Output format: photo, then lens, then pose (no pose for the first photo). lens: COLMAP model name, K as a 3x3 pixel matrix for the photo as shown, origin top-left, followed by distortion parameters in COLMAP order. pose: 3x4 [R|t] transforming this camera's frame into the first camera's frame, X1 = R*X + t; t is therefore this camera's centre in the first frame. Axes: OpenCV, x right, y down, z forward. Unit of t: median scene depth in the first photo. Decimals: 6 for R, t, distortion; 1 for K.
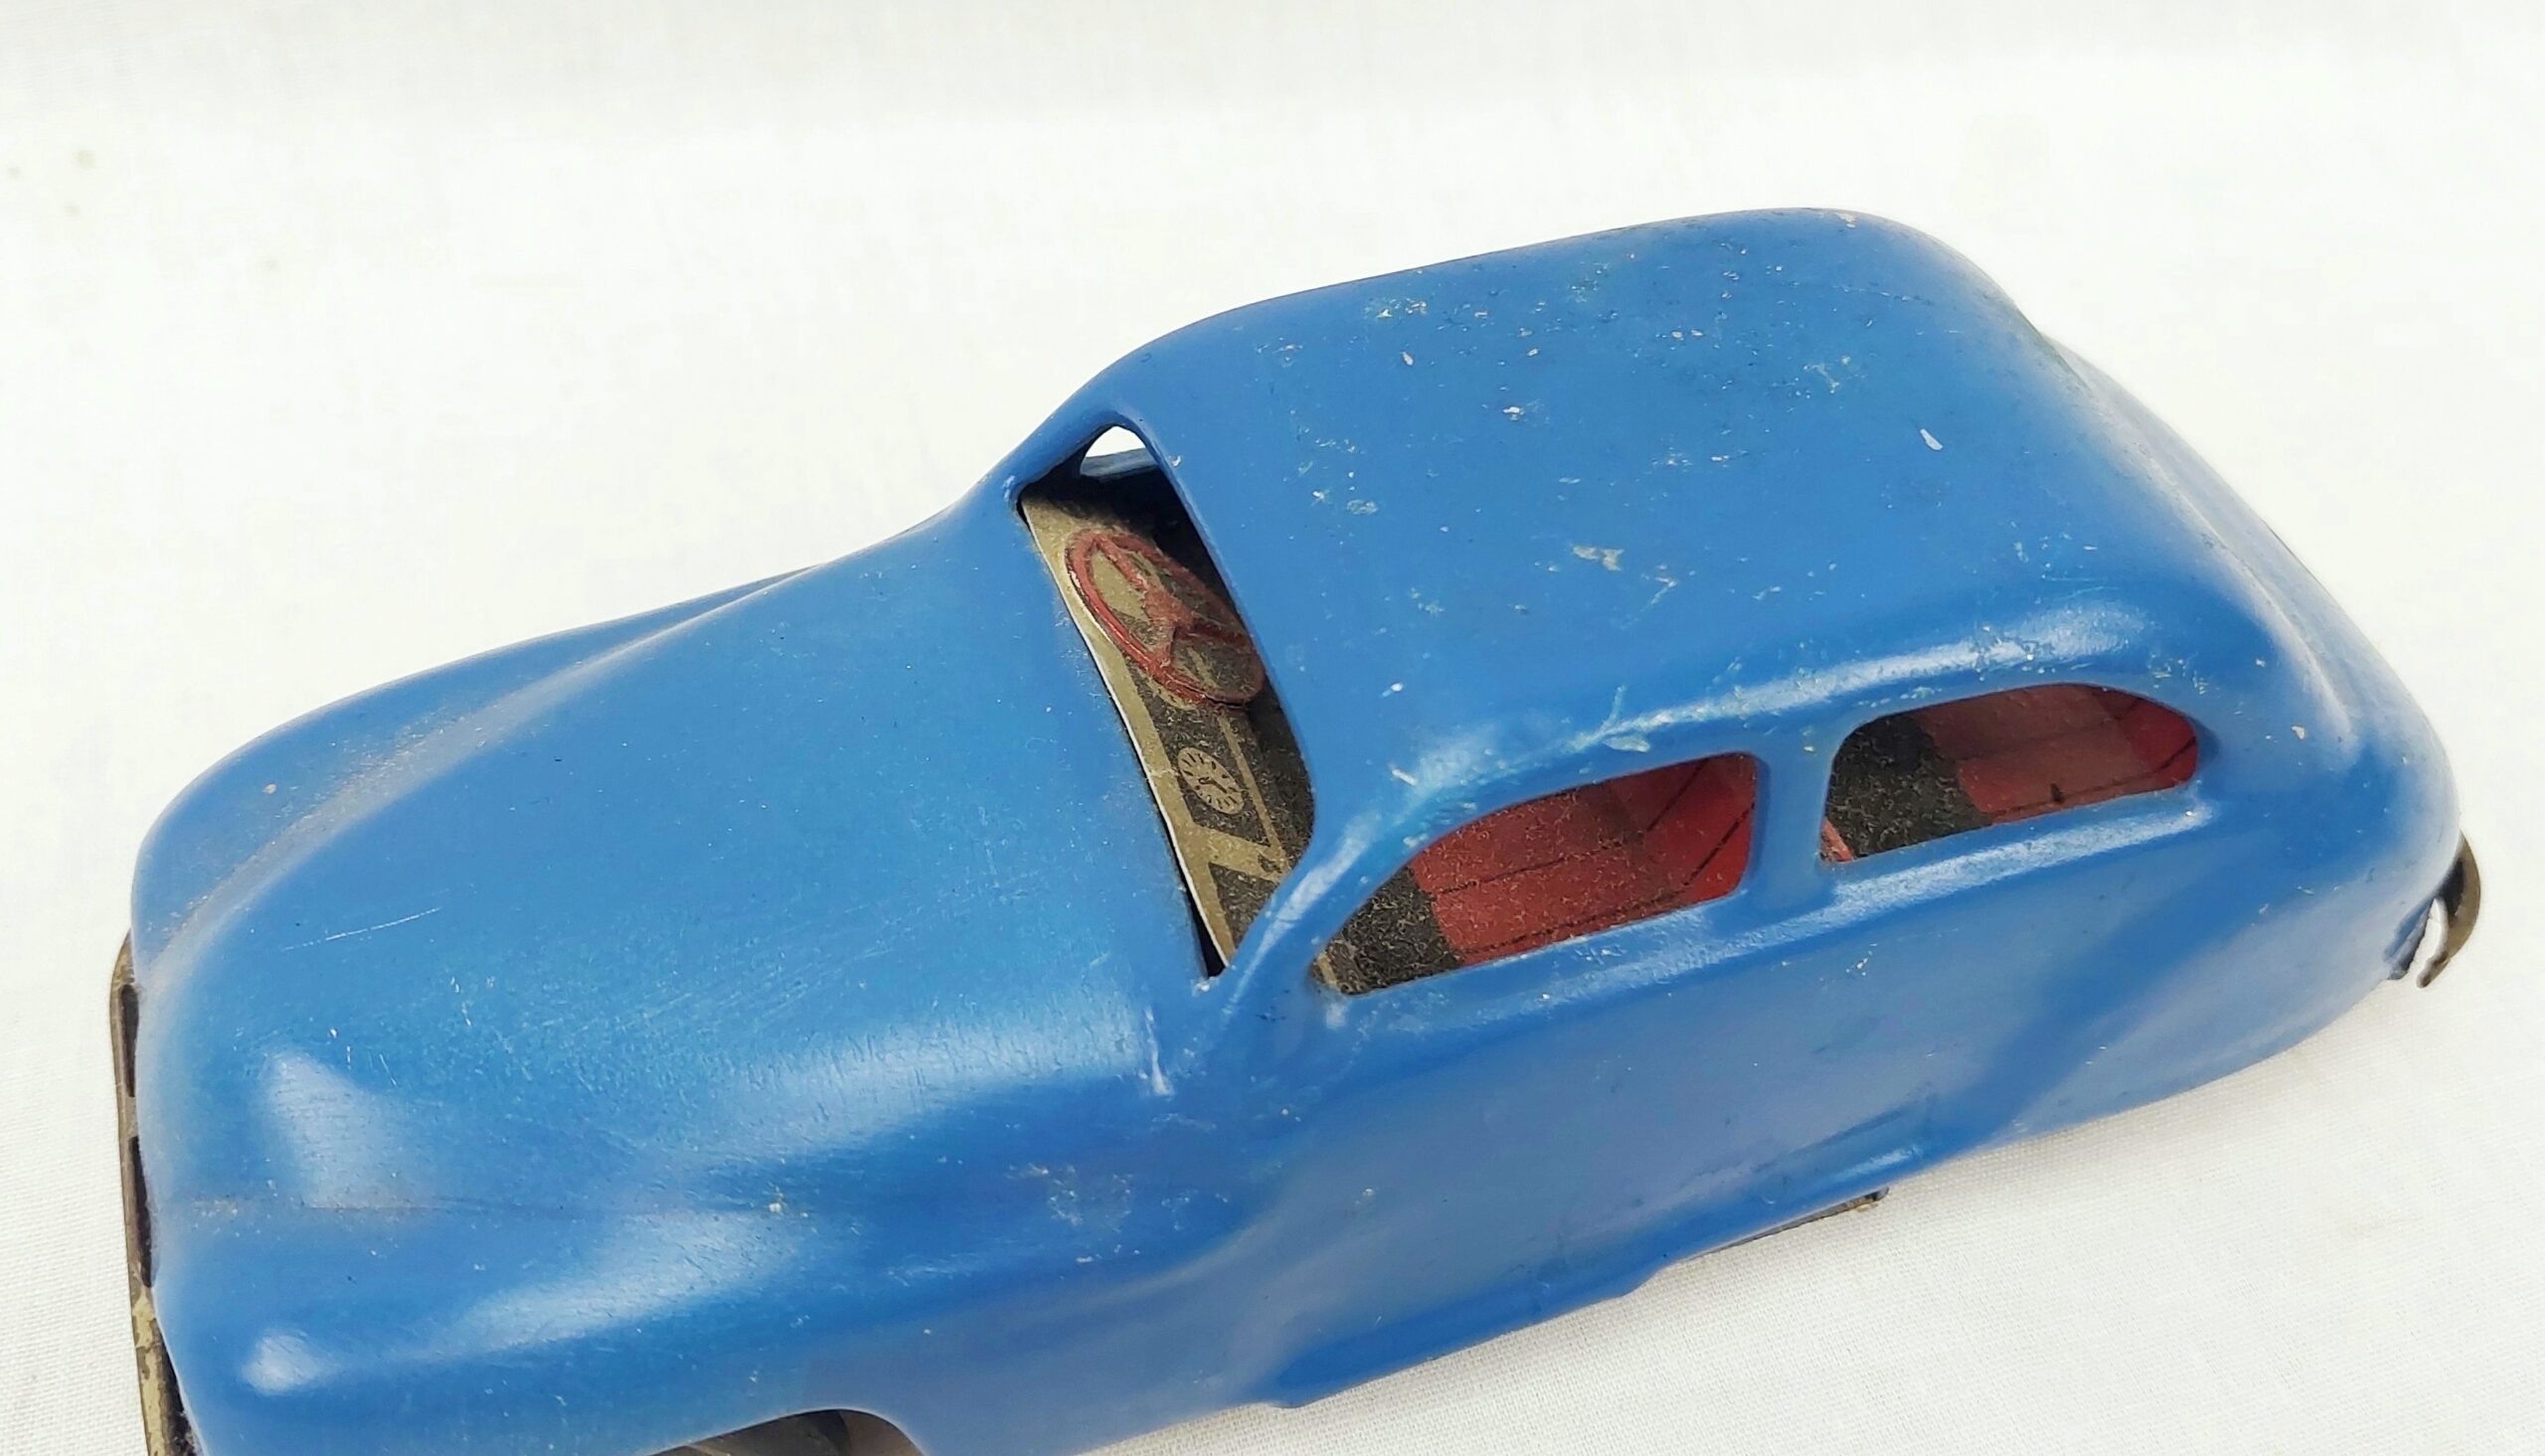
lens RADIAL K [[1773.7, 0, 1154.4], [0, 1773.7, 655.8], [0, 0, 1]] dist [0.013129, -0.013894]
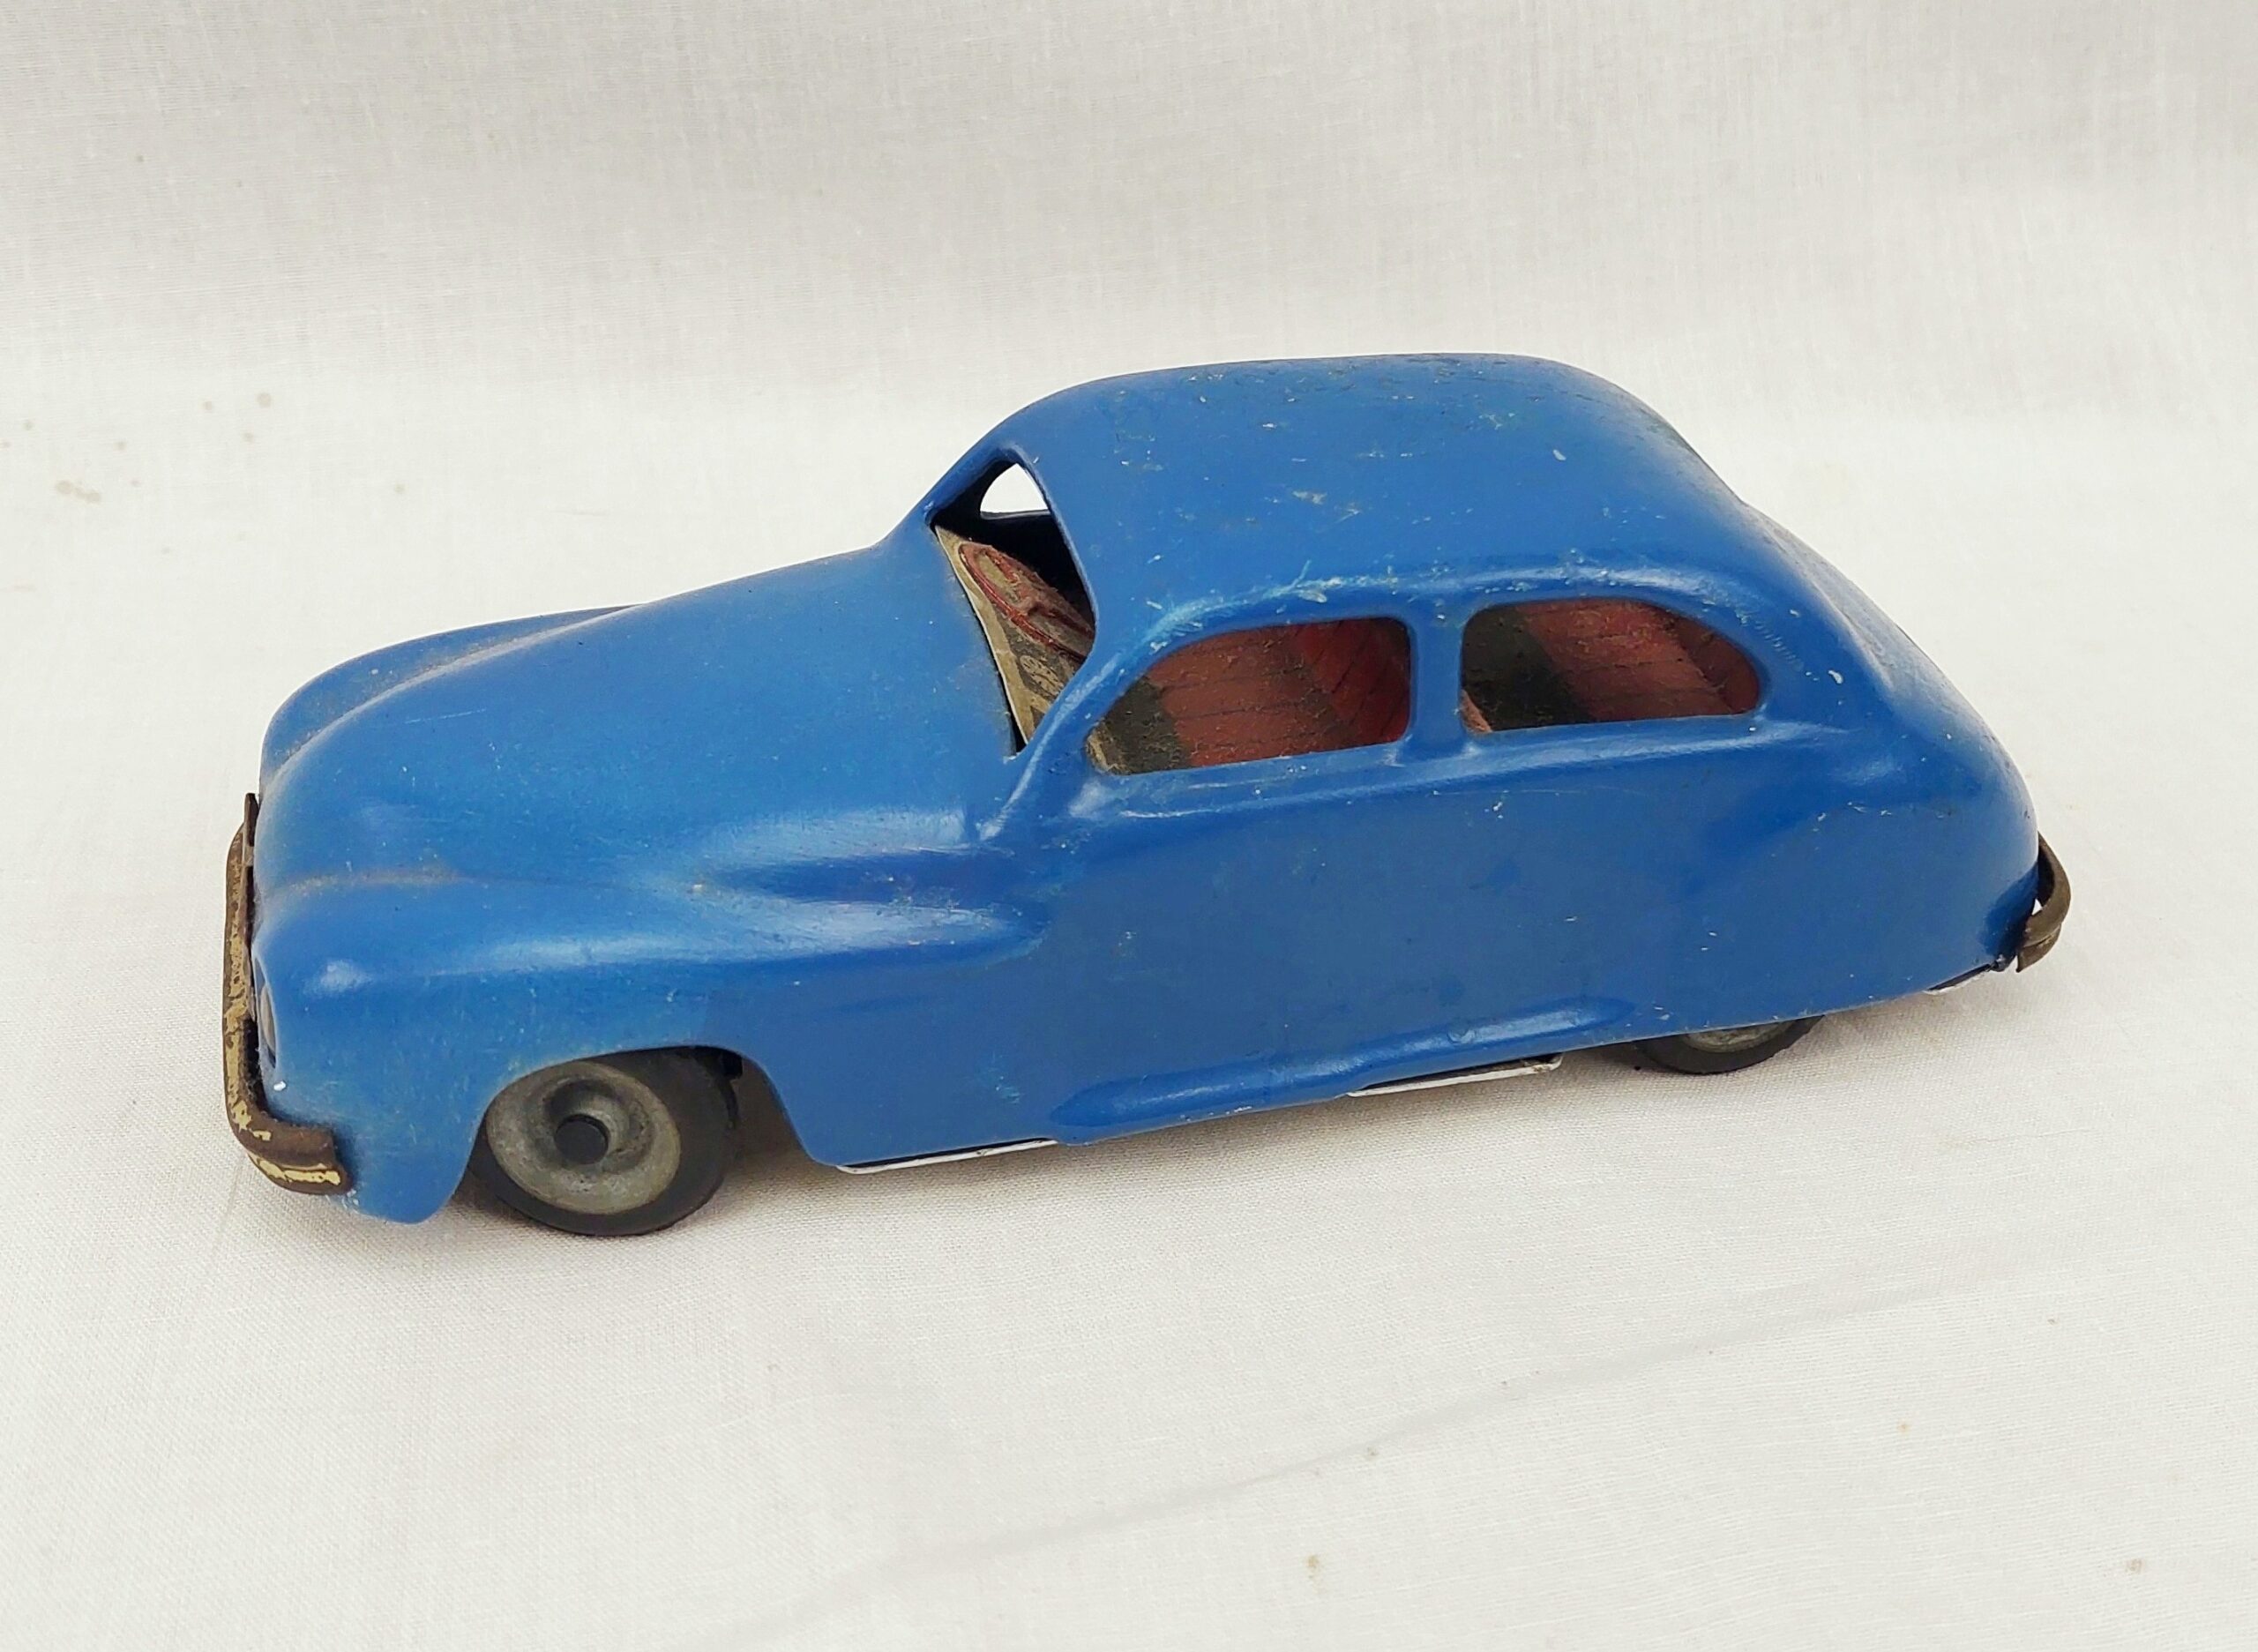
lens RADIAL K [[1800.2, 0, 1130.7], [0, 1800.2, 835.2], [0, 0, 1]] dist [0.004102, -0.004630]
pose [[0.997779, 0.052770, -0.040661, 0.176958], [-0.059677, 0.979284, -0.193499, 0.497848], [0.029608, 0.195495, 0.980258, -0.380530]]
